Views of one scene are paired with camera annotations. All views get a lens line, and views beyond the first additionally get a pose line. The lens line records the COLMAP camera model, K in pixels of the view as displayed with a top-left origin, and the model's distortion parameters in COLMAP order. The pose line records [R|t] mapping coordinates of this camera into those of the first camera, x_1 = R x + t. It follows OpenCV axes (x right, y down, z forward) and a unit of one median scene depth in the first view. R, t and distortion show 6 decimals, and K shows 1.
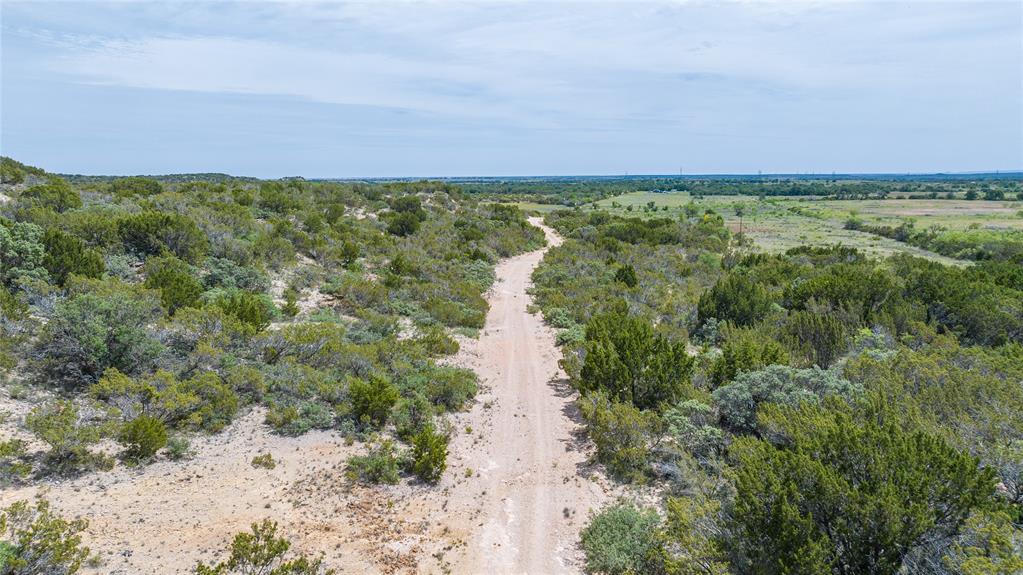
lens RADIAL K [[713.9, 0, 512.0], [0, 713.9, 287.3], [0, 0, 1]] dist [-0.013801, 0.011280]
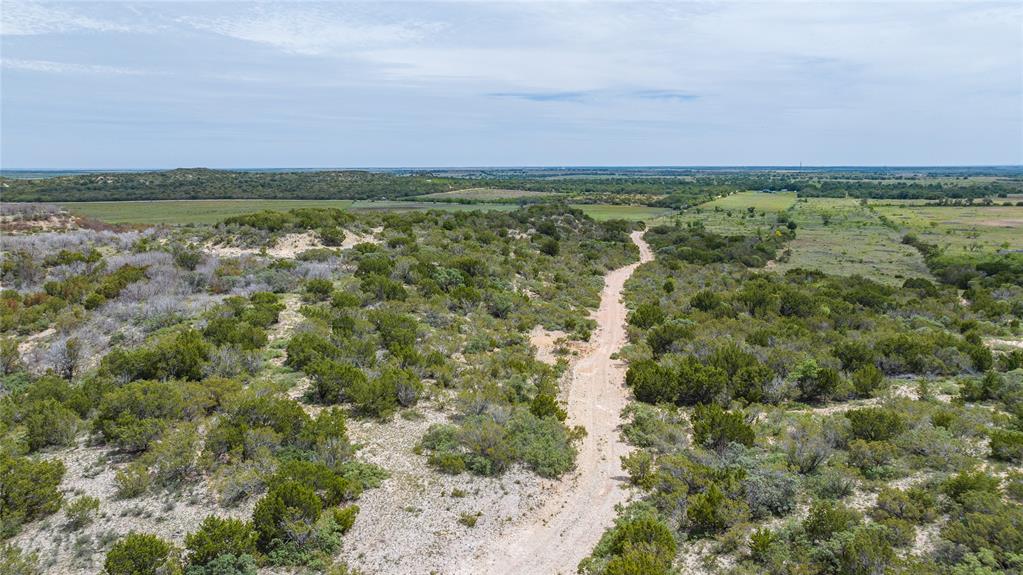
lens RADIAL K [[713.9, 0, 510.5], [0, 713.9, 288.2], [0, 0, 1]] dist [-0.013801, 0.011280]
pose [[0.987298, 0.031277, -0.155773, 0.014022], [-0.028692, 0.999411, 0.018820, -0.017366], [0.156270, -0.014111, 0.987614, -0.518299]]
